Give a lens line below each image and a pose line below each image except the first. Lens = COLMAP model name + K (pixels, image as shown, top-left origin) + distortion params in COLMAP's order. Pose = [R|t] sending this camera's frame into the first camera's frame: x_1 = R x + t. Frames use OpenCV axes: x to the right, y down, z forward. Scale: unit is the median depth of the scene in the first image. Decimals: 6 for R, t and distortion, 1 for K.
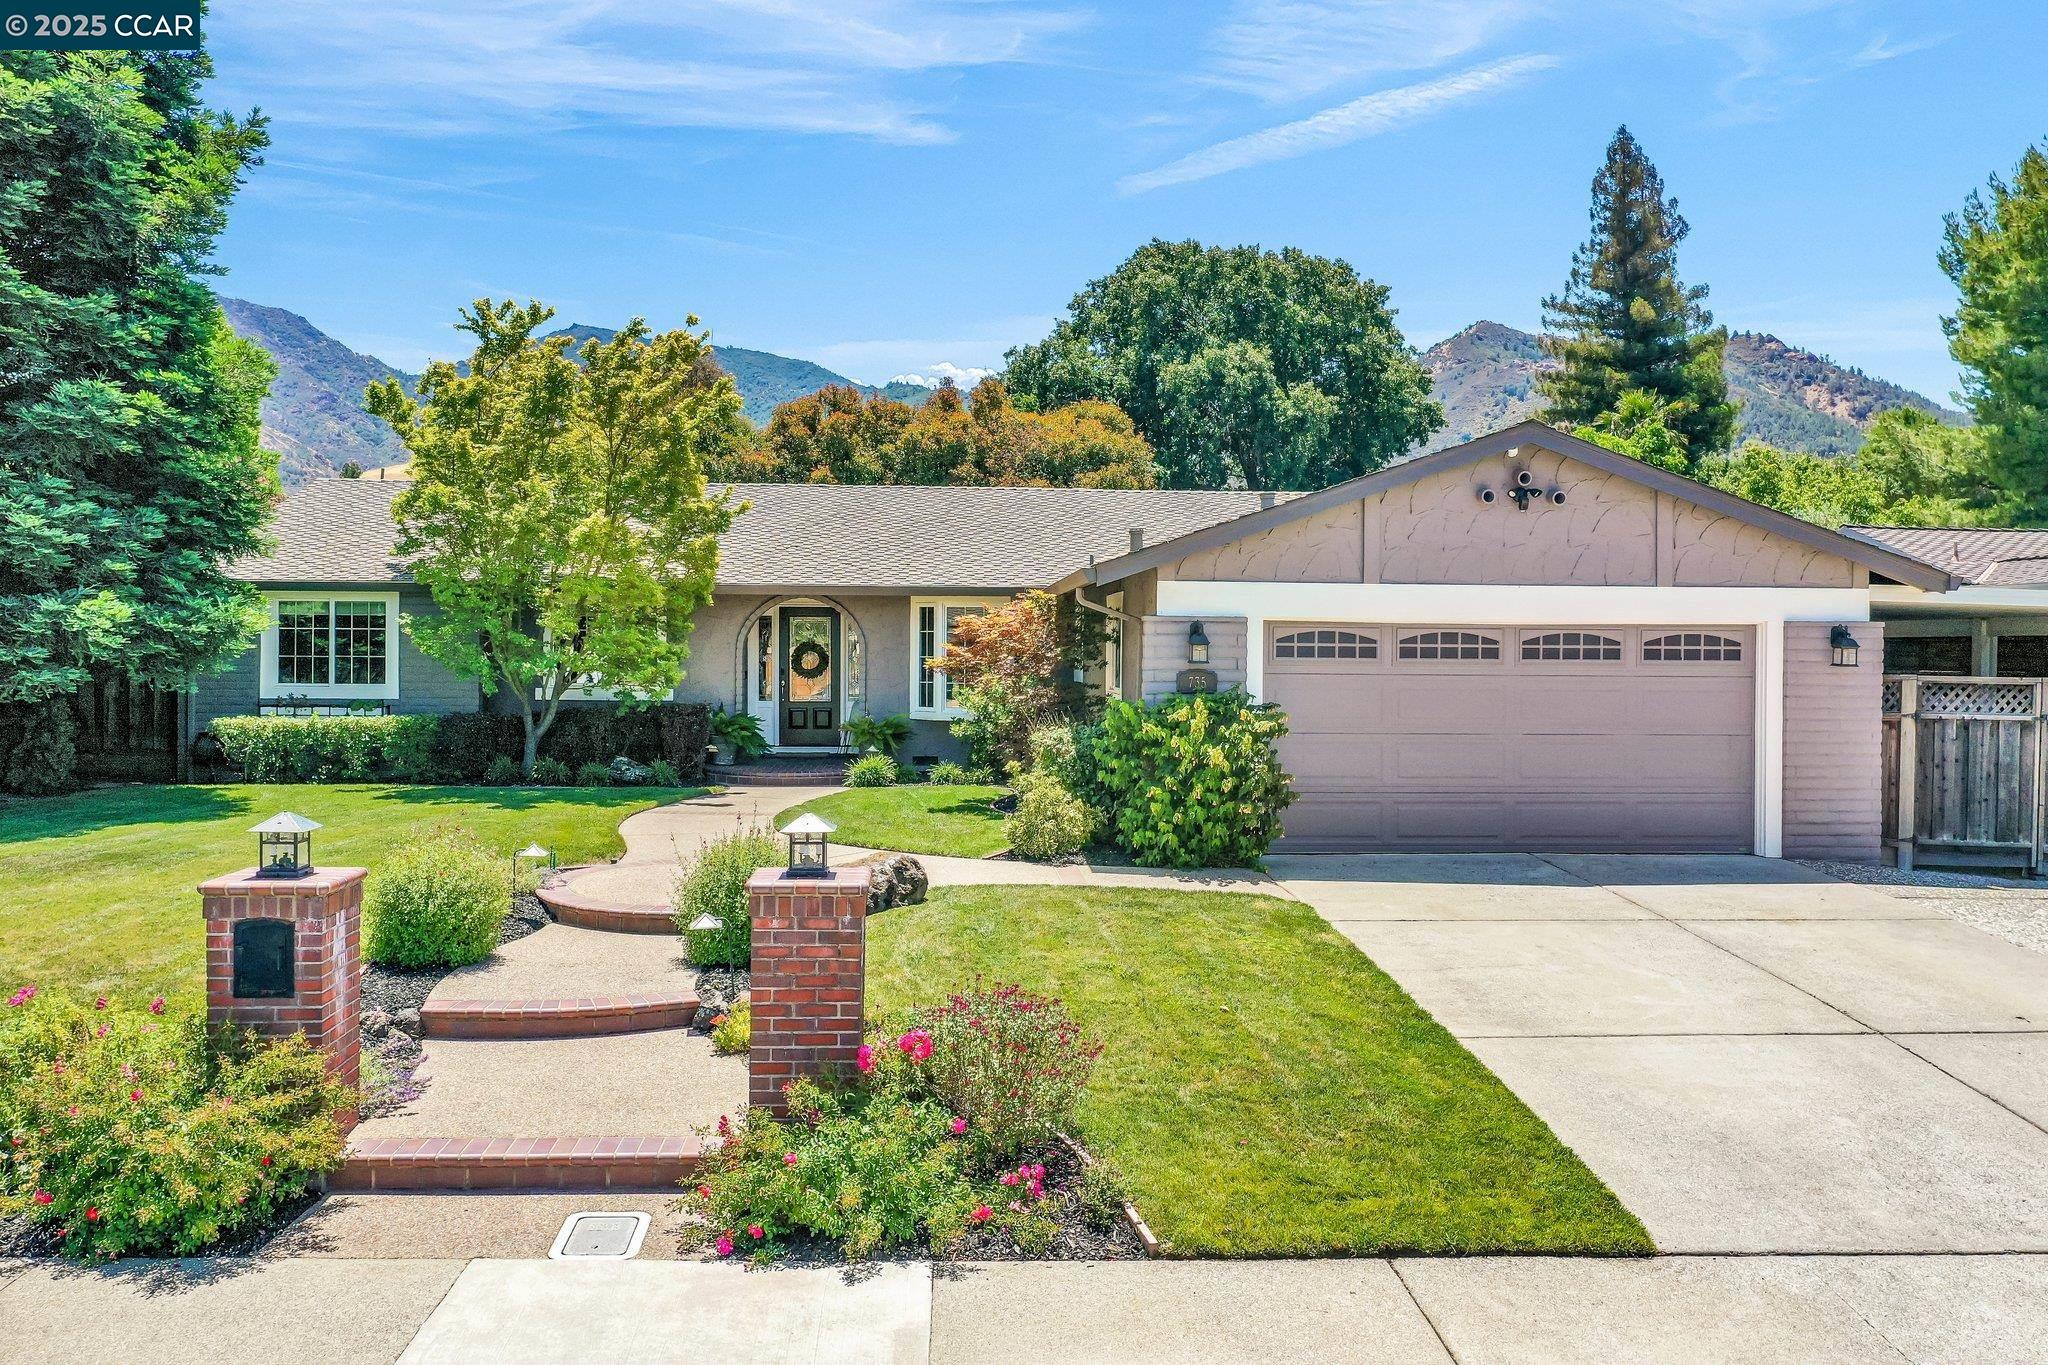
lens RADIAL K [[1598.3, 0, 1024.0], [0, 1598.3, 682.5], [0, 0, 1]] dist [-0.006372, -0.004655]
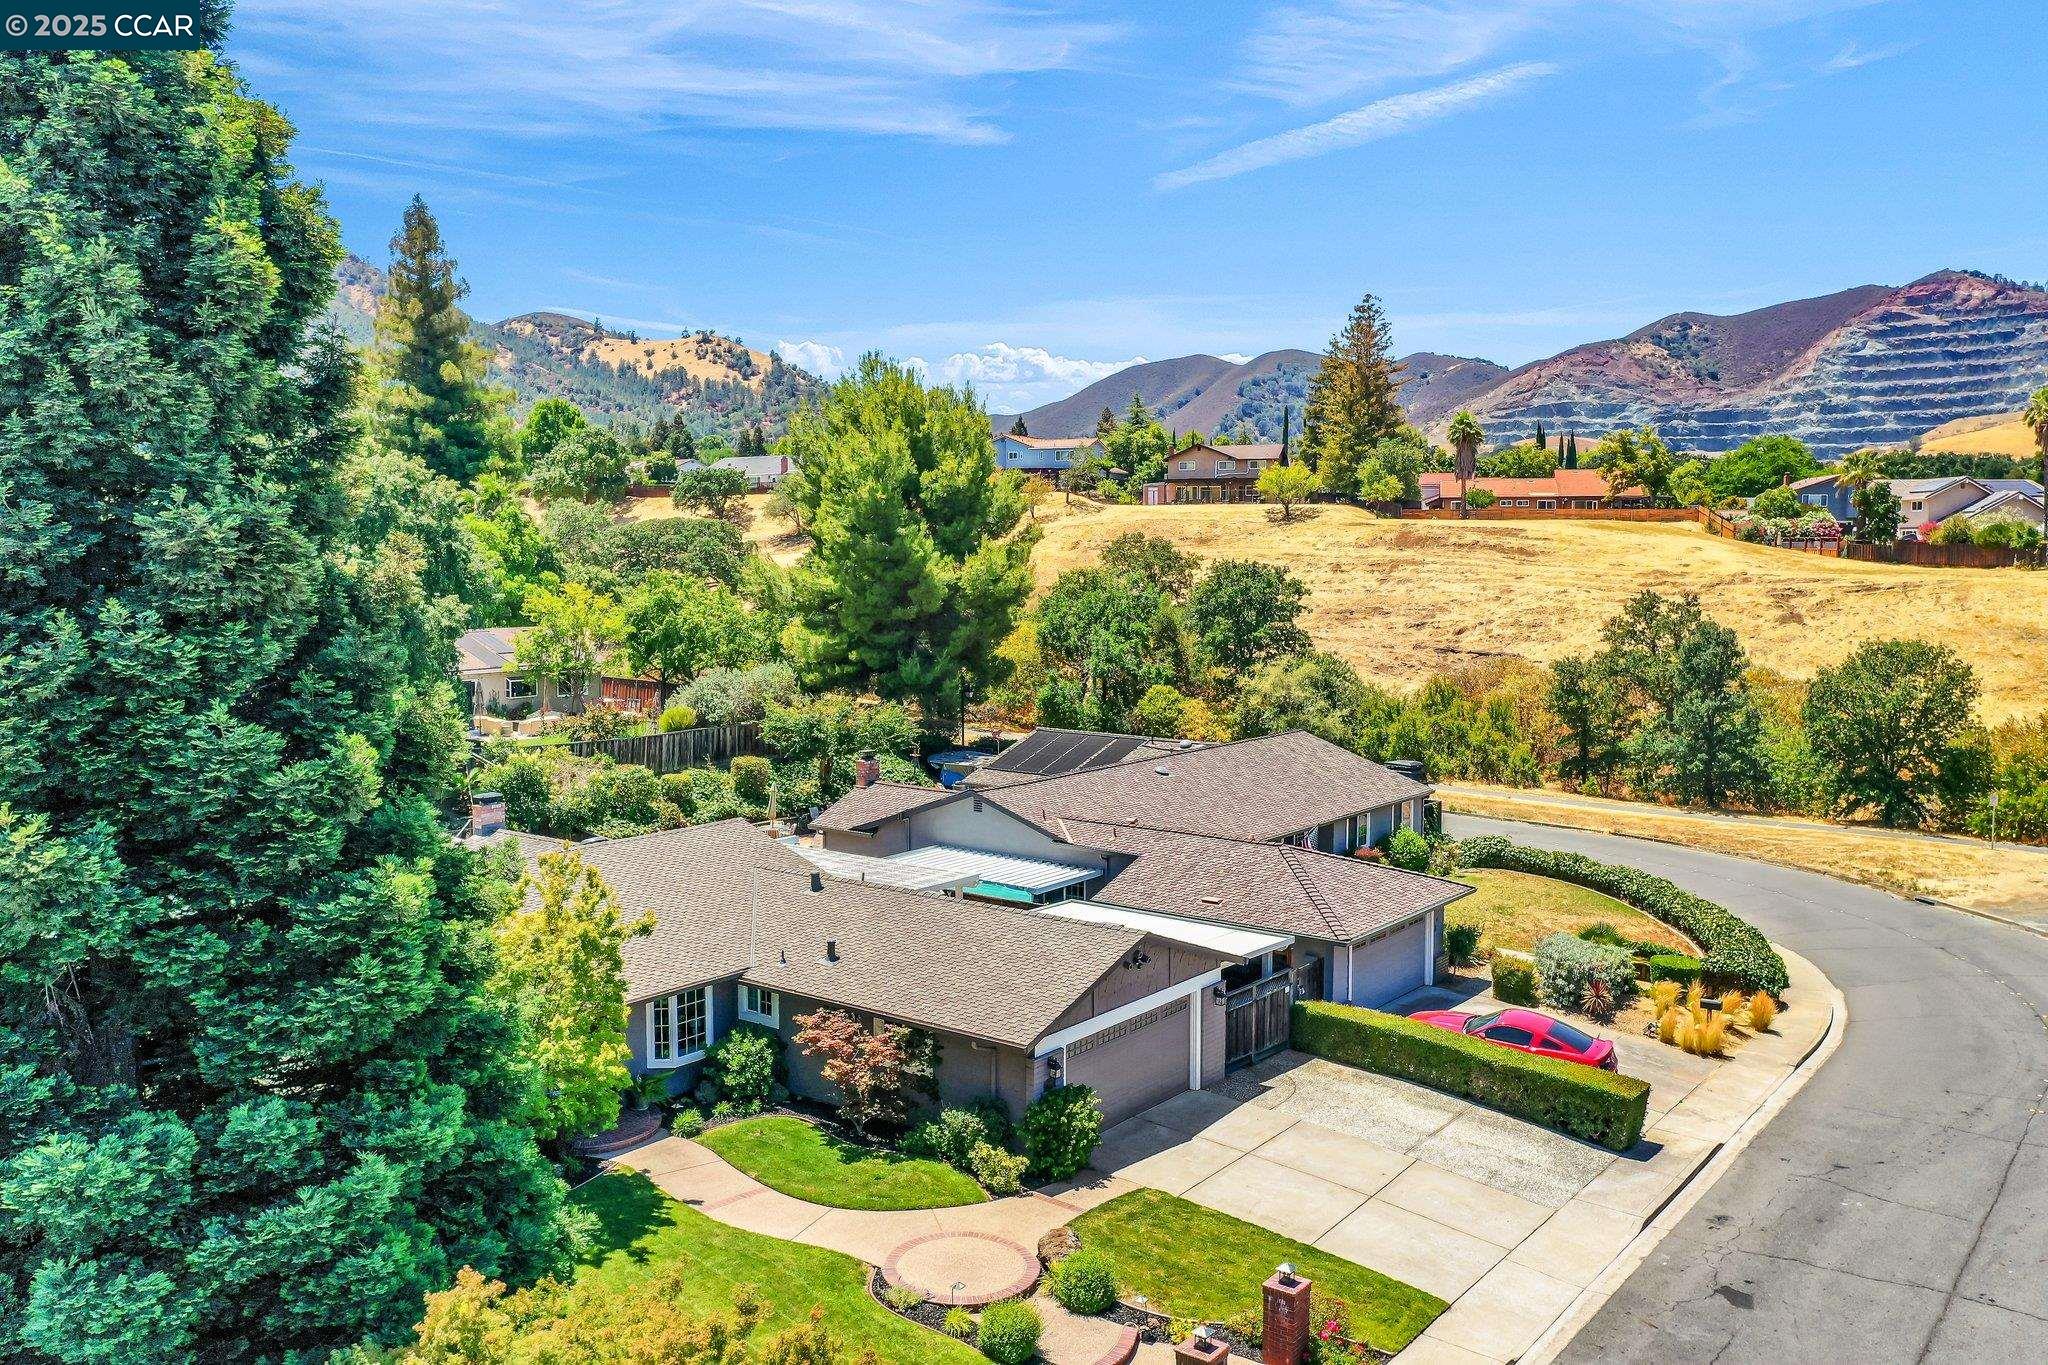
lens RADIAL K [[1598.3, 0, 1024.0], [0, 1598.3, 682.5], [0, 0, 1]] dist [-0.006372, -0.004655]
pose [[0.654086, -0.069820, 0.753191, -1.018625], [0.015317, 0.996749, 0.079095, -0.485078], [-0.756265, -0.040198, 0.653029, -0.218097]]
